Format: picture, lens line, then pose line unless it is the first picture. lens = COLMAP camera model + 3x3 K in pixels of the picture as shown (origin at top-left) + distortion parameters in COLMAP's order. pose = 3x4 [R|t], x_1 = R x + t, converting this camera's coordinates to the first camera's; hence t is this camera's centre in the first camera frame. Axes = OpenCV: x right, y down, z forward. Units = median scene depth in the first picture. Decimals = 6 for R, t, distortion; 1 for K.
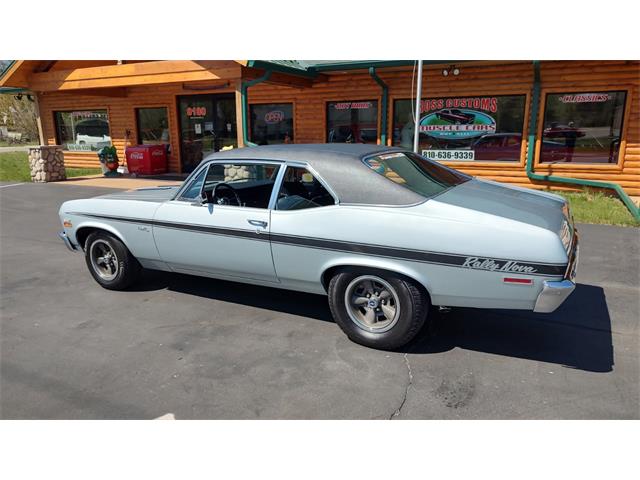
lens RADIAL K [[461.3, 0, 325.6], [0, 461.3, 241.6], [0, 0, 1]] dist [0.022161, -0.022816]
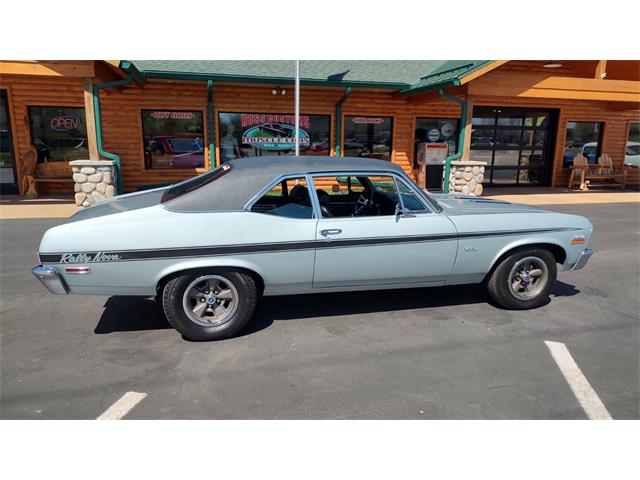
lens RADIAL K [[461.3, 0, 323.5], [0, 461.3, 238.6], [0, 0, 1]] dist [0.022161, -0.022816]
pose [[0.740854, -0.123464, 0.660221, -0.440325], [0.141937, 0.989540, 0.025776, -0.018735], [-0.656497, 0.074613, 0.750629, 0.088706]]
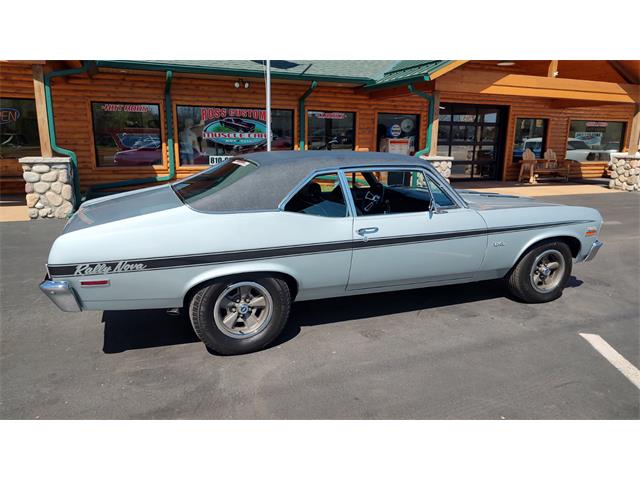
lens RADIAL K [[461.3, 0, 324.7], [0, 461.3, 238.6], [0, 0, 1]] dist [0.022161, -0.022816]
pose [[0.641692, -0.148375, 0.752473, -0.474128], [0.164527, 0.984899, 0.053901, -0.031590], [-0.749107, 0.089214, 0.656414, 0.156888]]
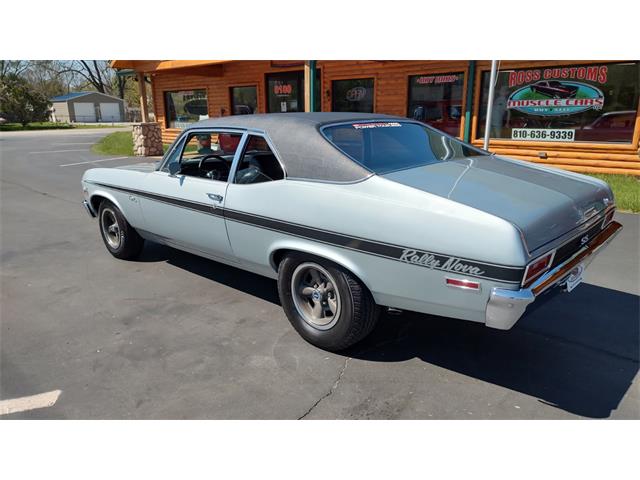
lens RADIAL K [[461.3, 0, 324.9], [0, 461.3, 242.7], [0, 0, 1]] dist [0.022161, -0.022816]
pose [[0.967961, 0.067522, -0.241851, 0.100912], [-0.058099, 0.997256, 0.045890, -0.001293], [0.244286, -0.030368, 0.969228, 0.056152]]
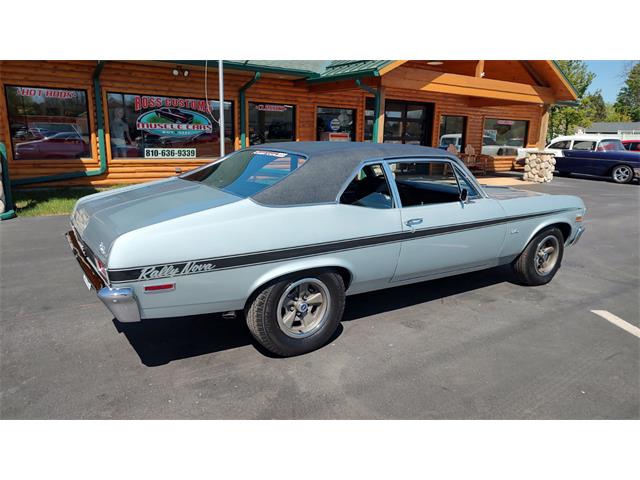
lens RADIAL K [[461.3, 0, 325.6], [0, 461.3, 240.5], [0, 0, 1]] dist [0.022161, -0.022816]
pose [[0.469858, -0.178504, 0.864506, -0.524370], [0.180492, 0.978078, 0.103858, -0.047251], [-0.864093, 0.107238, 0.491776, 0.246688]]
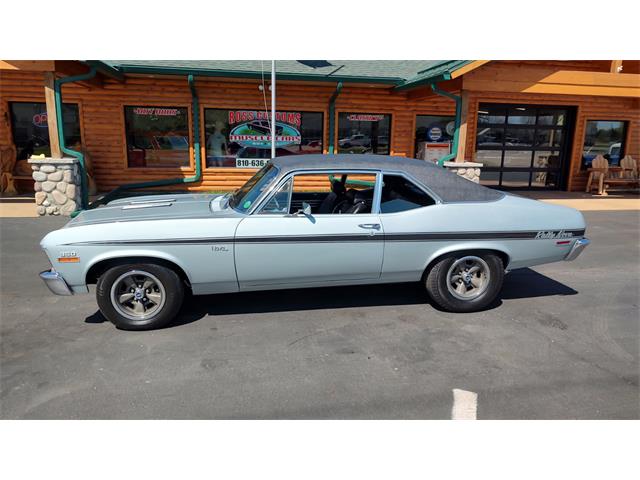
lens RADIAL K [[461.3, 0, 325.7], [0, 461.3, 240.1], [0, 0, 1]] dist [0.022161, -0.022816]
pose [[0.786260, -0.111519, 0.607749, -0.315014], [0.122680, 0.992172, 0.023345, -0.016084], [-0.605595, 0.056203, 0.793786, 0.064648]]
